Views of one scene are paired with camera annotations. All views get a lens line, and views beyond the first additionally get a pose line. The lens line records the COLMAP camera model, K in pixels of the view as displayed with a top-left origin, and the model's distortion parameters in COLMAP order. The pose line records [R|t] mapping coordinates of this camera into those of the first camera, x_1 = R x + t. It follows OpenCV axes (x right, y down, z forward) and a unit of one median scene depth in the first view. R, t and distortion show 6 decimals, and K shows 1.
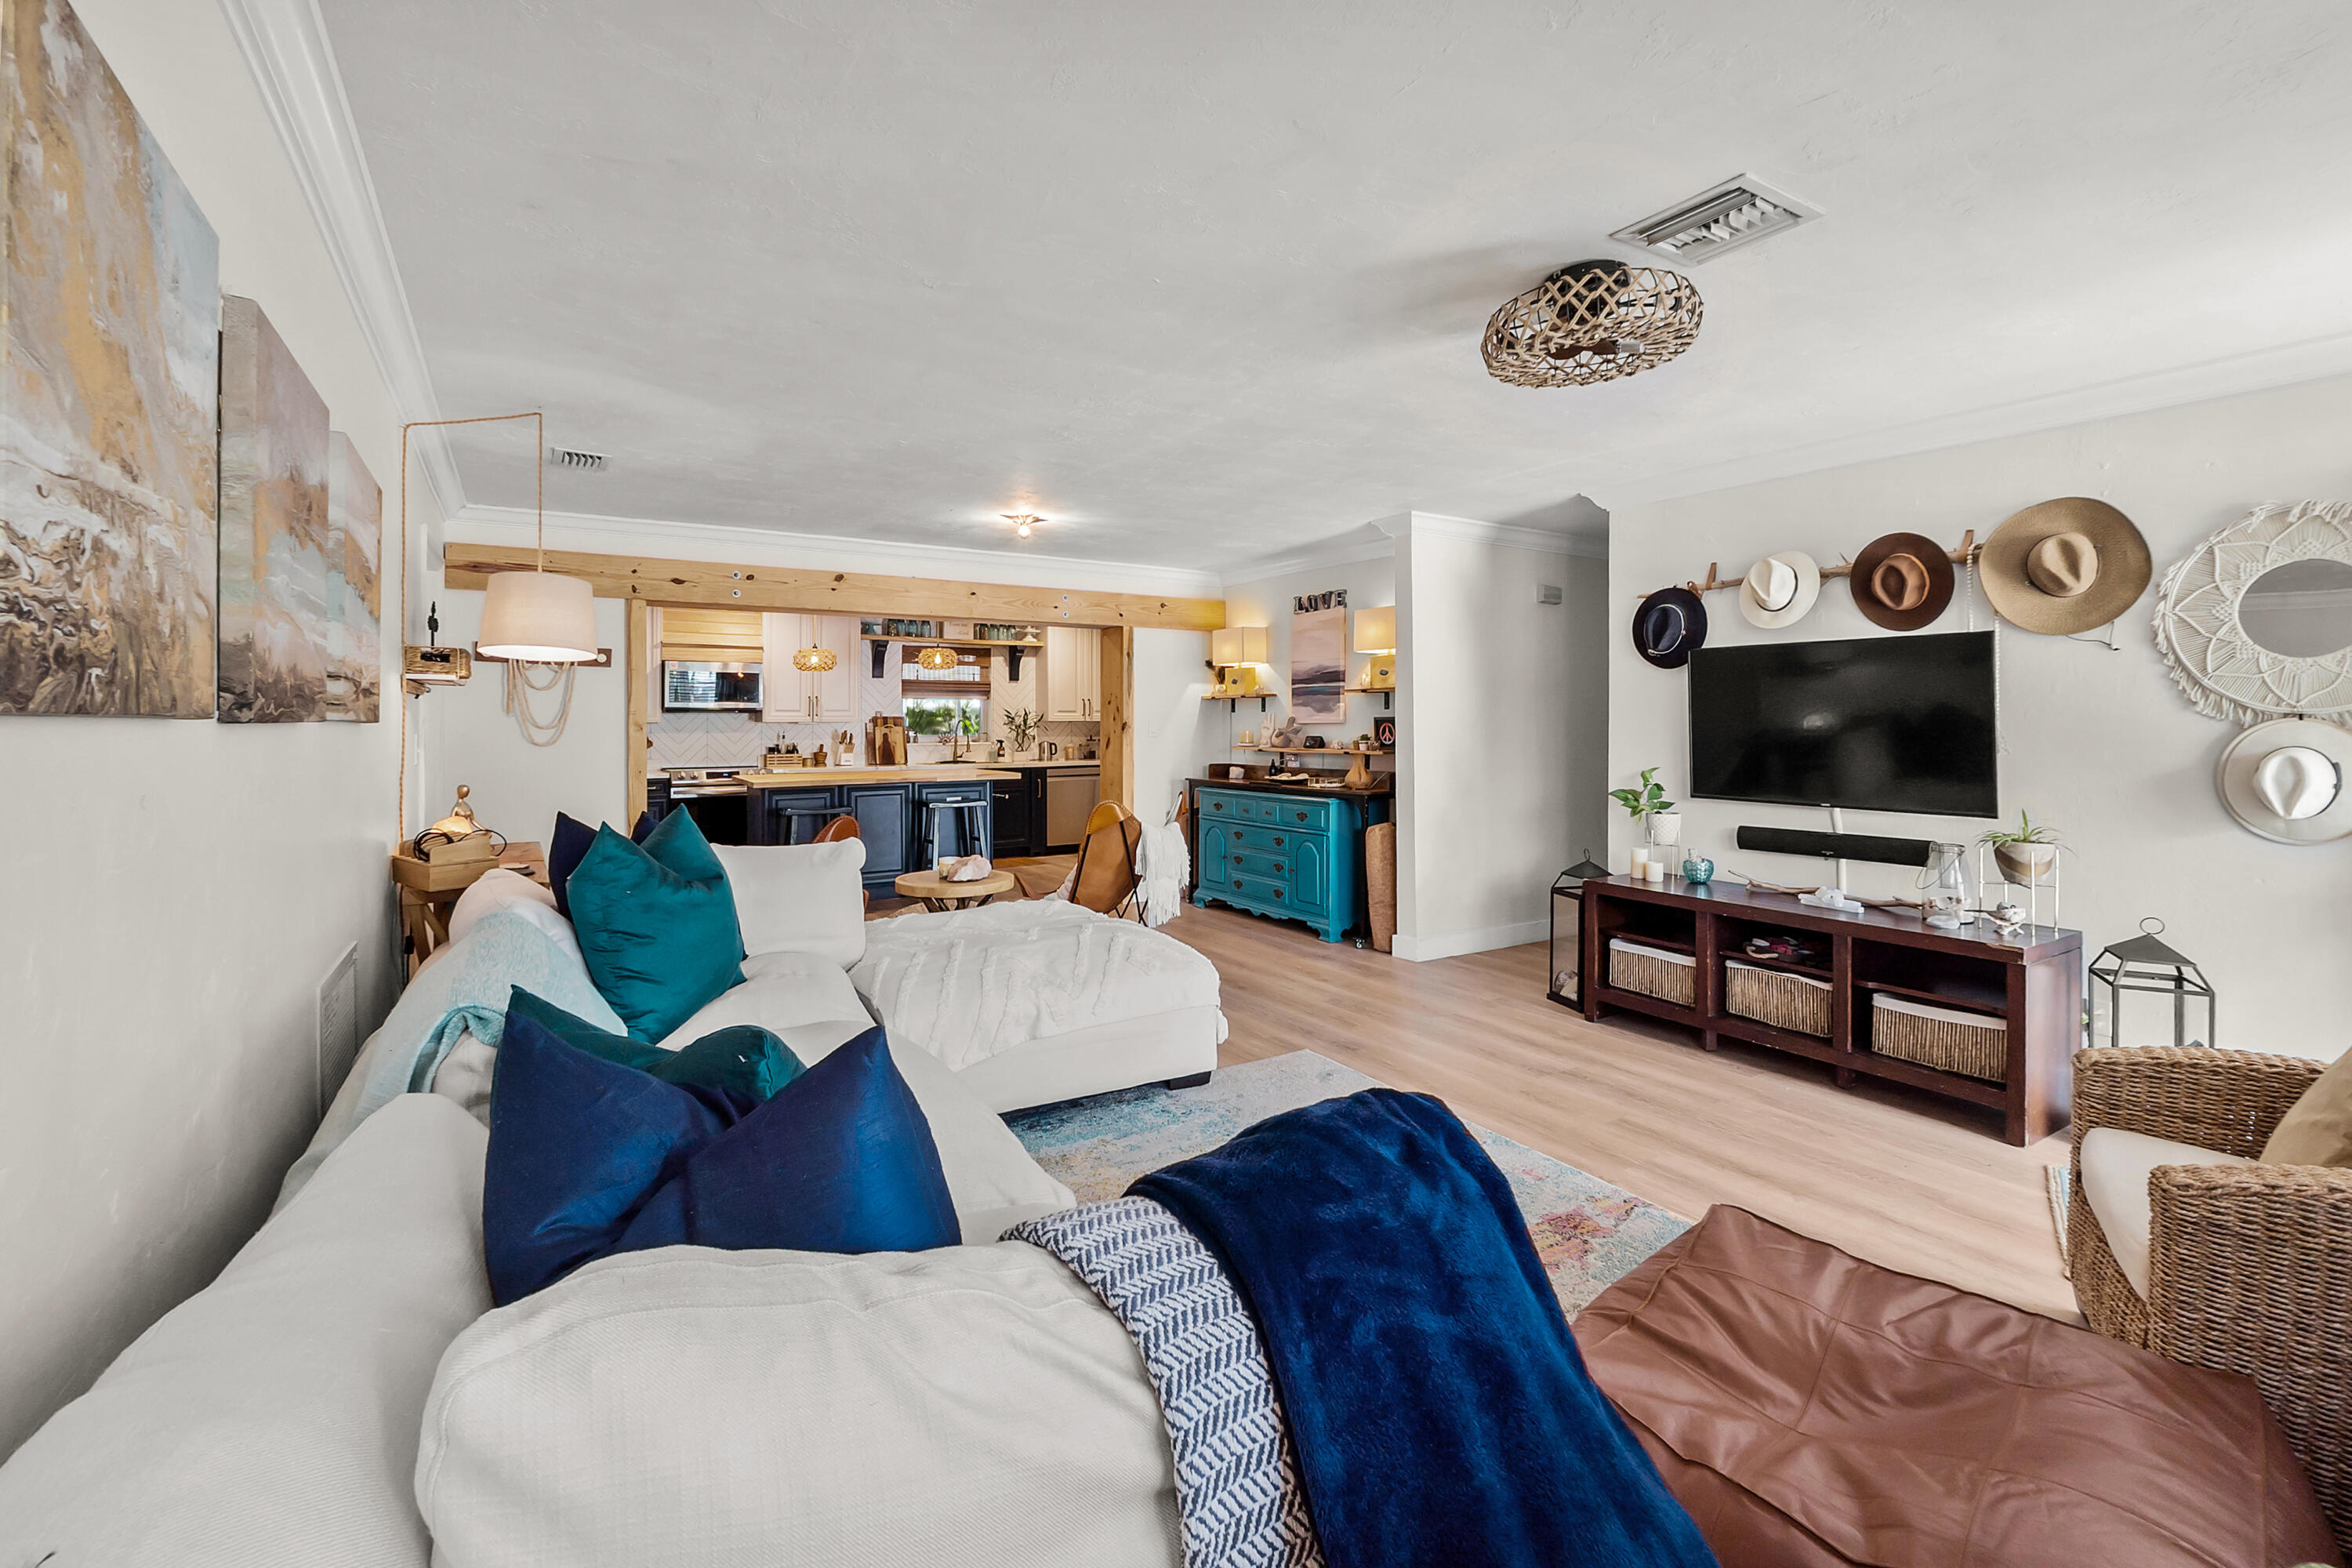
lens RADIAL K [[1014.2, 0, 1165.7], [0, 1014.2, 710.8], [0, 0, 1]] dist [0.001700, -0.000216]
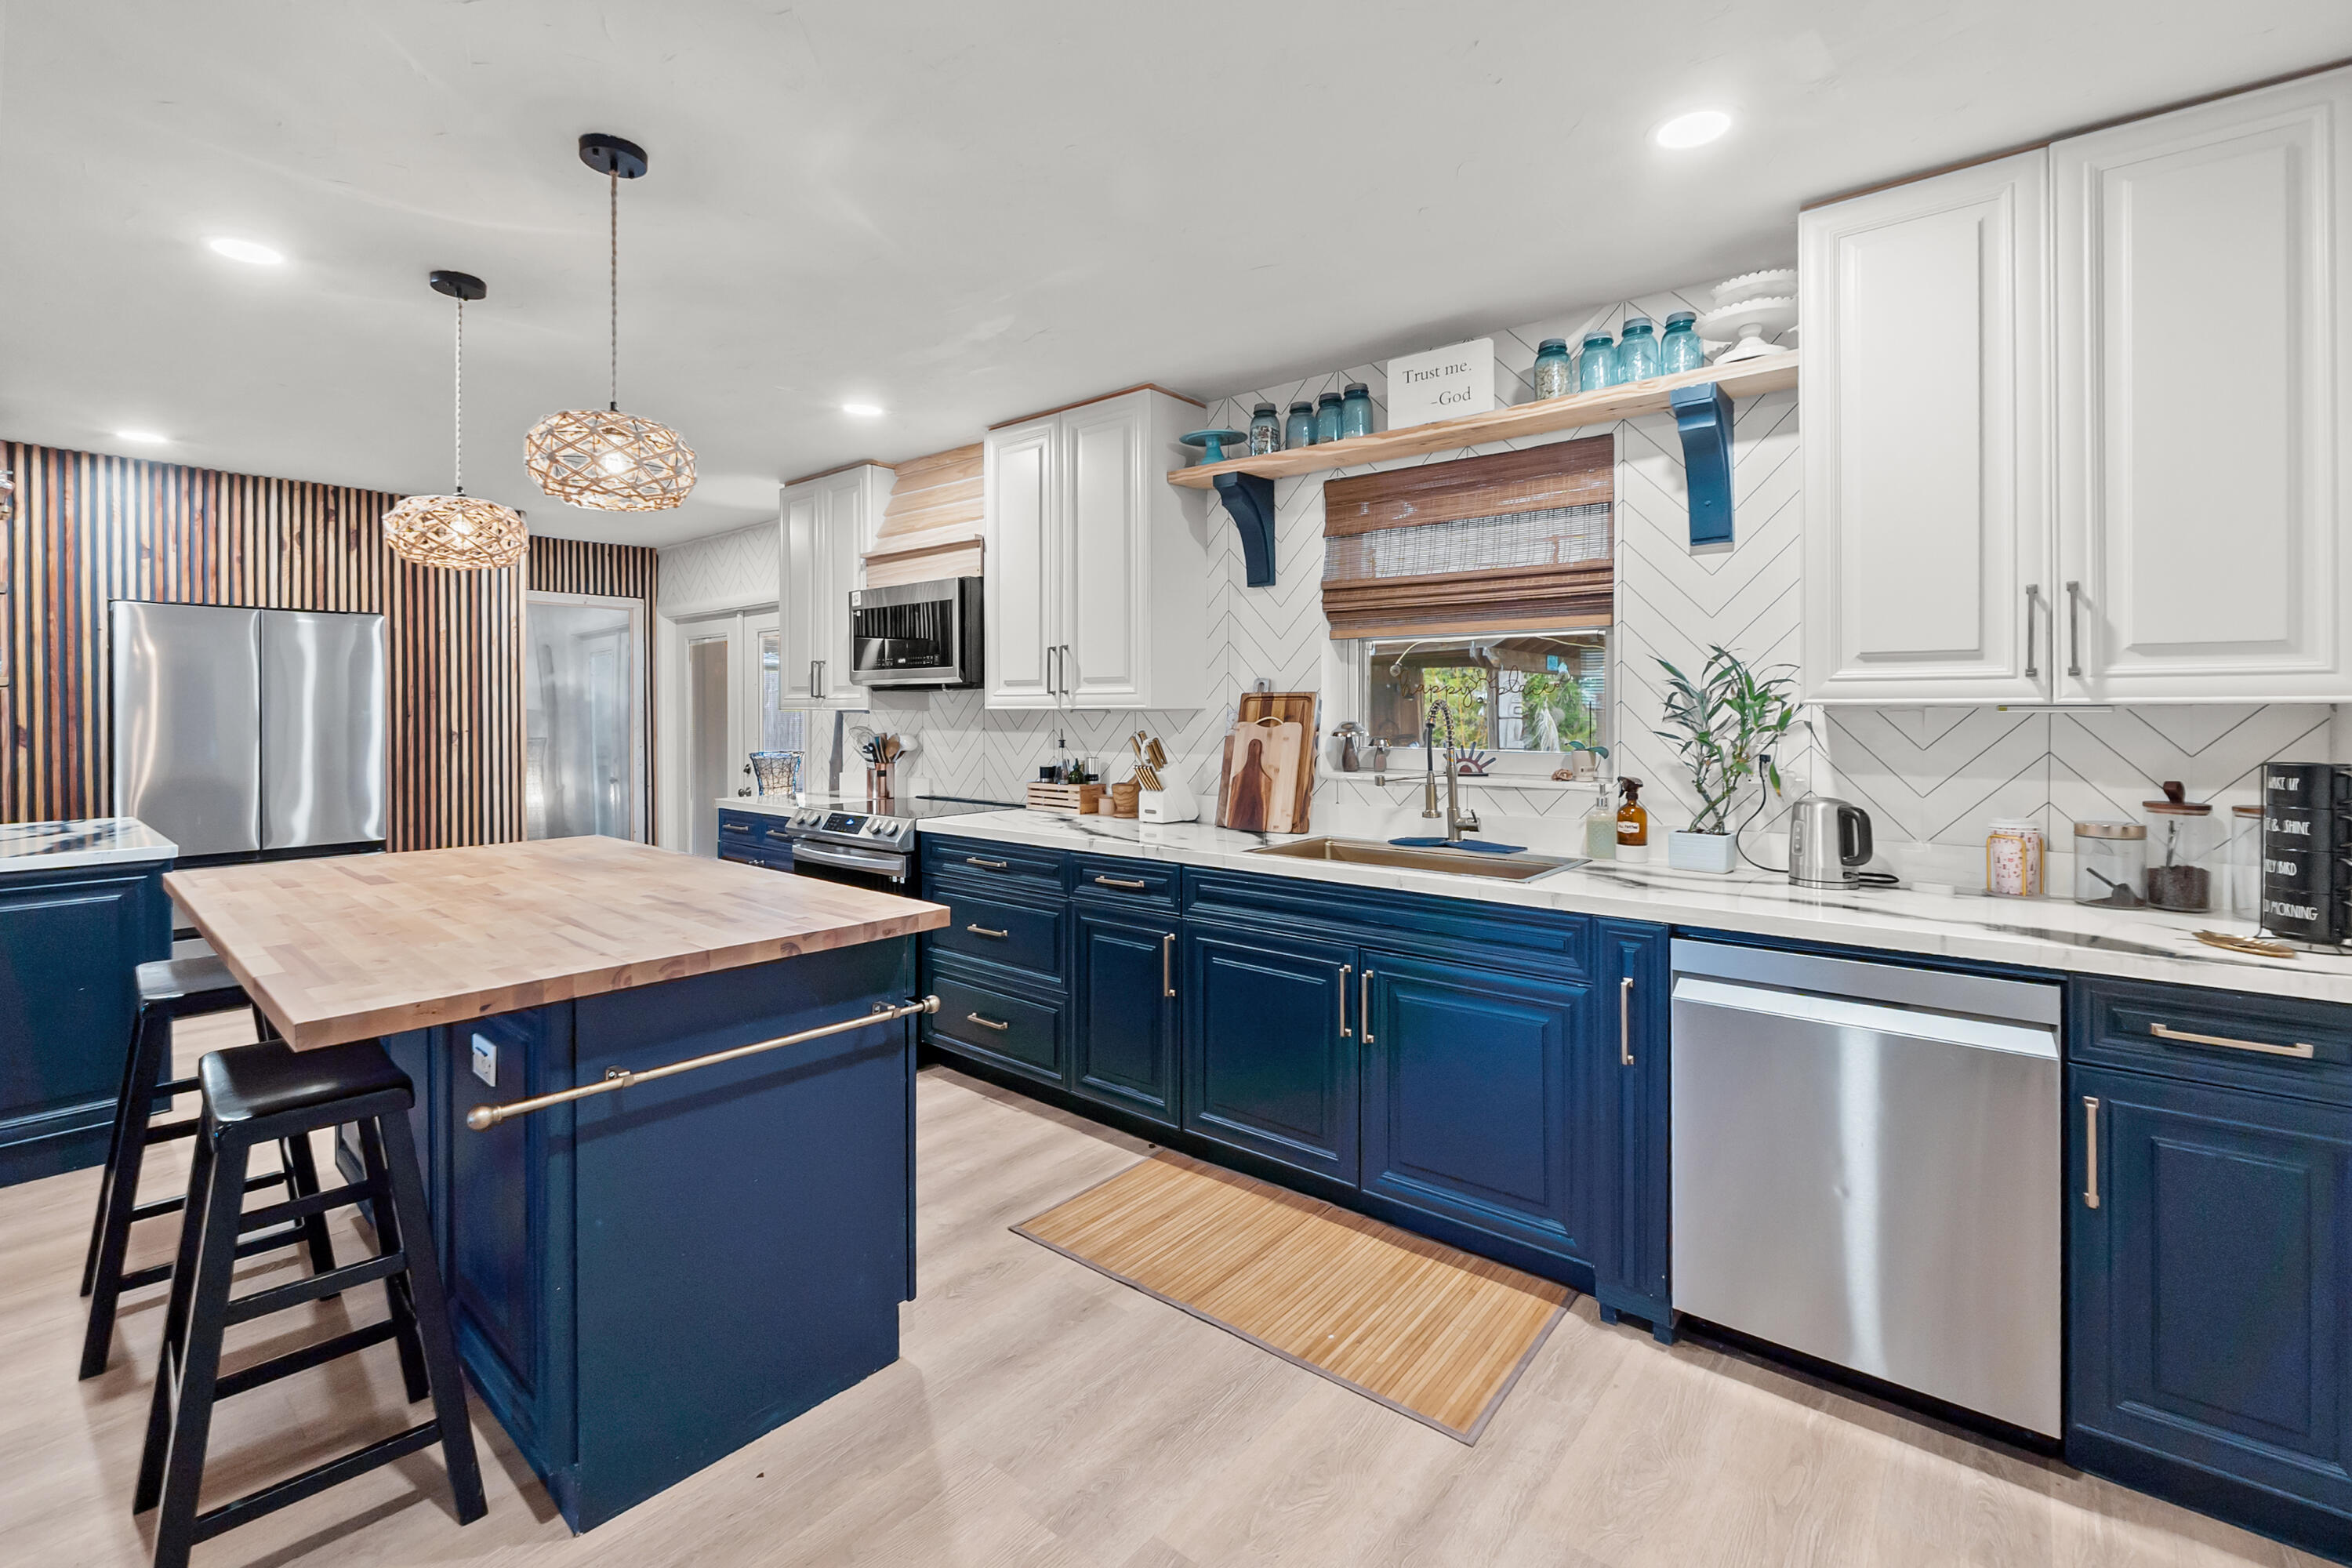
lens RADIAL K [[1002.9, 0, 1189.7], [0, 1002.9, 727.4], [0, 0, 1]] dist [-0.001015, 0.000522]
pose [[0.337077, 0.005144, -0.941463, 0.040641], [0.006306, 0.999950, 0.007721, 0.014605], [0.941456, -0.008539, 0.337028, 0.851675]]
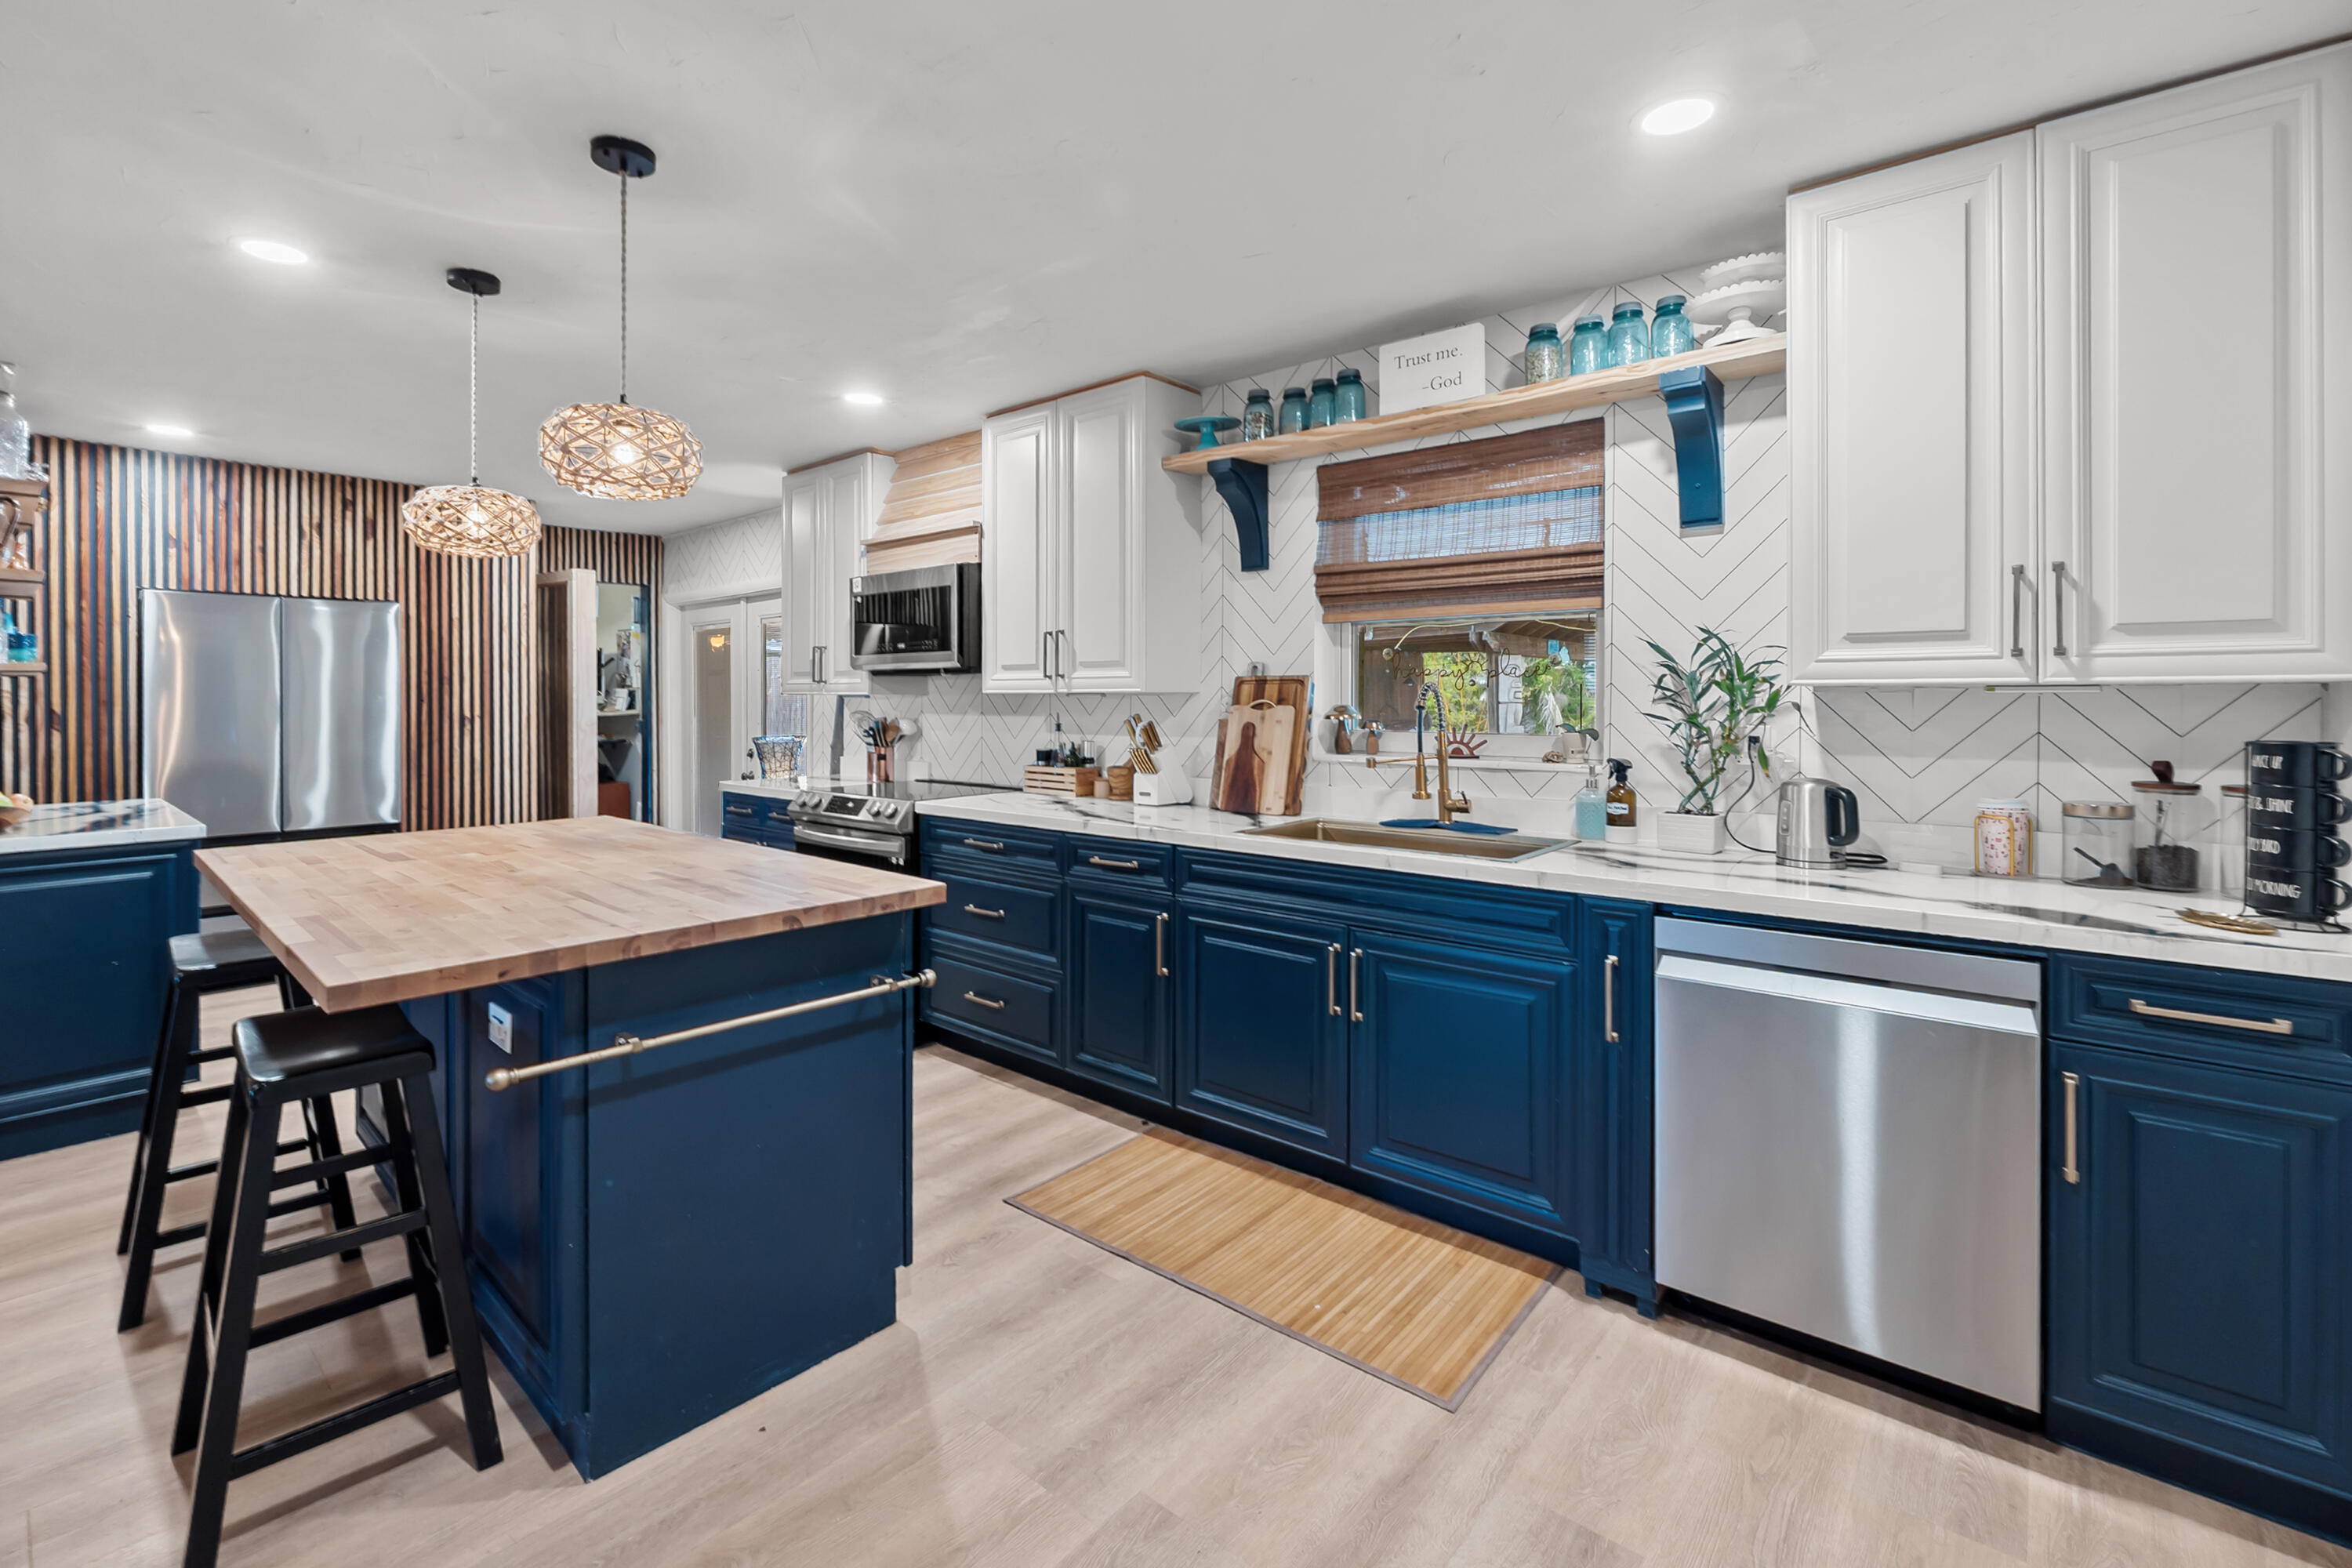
lens RADIAL K [[1014.2, 0, 1165.7], [0, 1014.2, 710.8], [0, 0, 1]] dist [0.001700, -0.000216]
pose [[0.312160, 0.001054, -0.950029, 0.048713], [0.006796, 0.999971, 0.003342, 0.016072], [0.950005, -0.007500, 0.312144, 0.851969]]
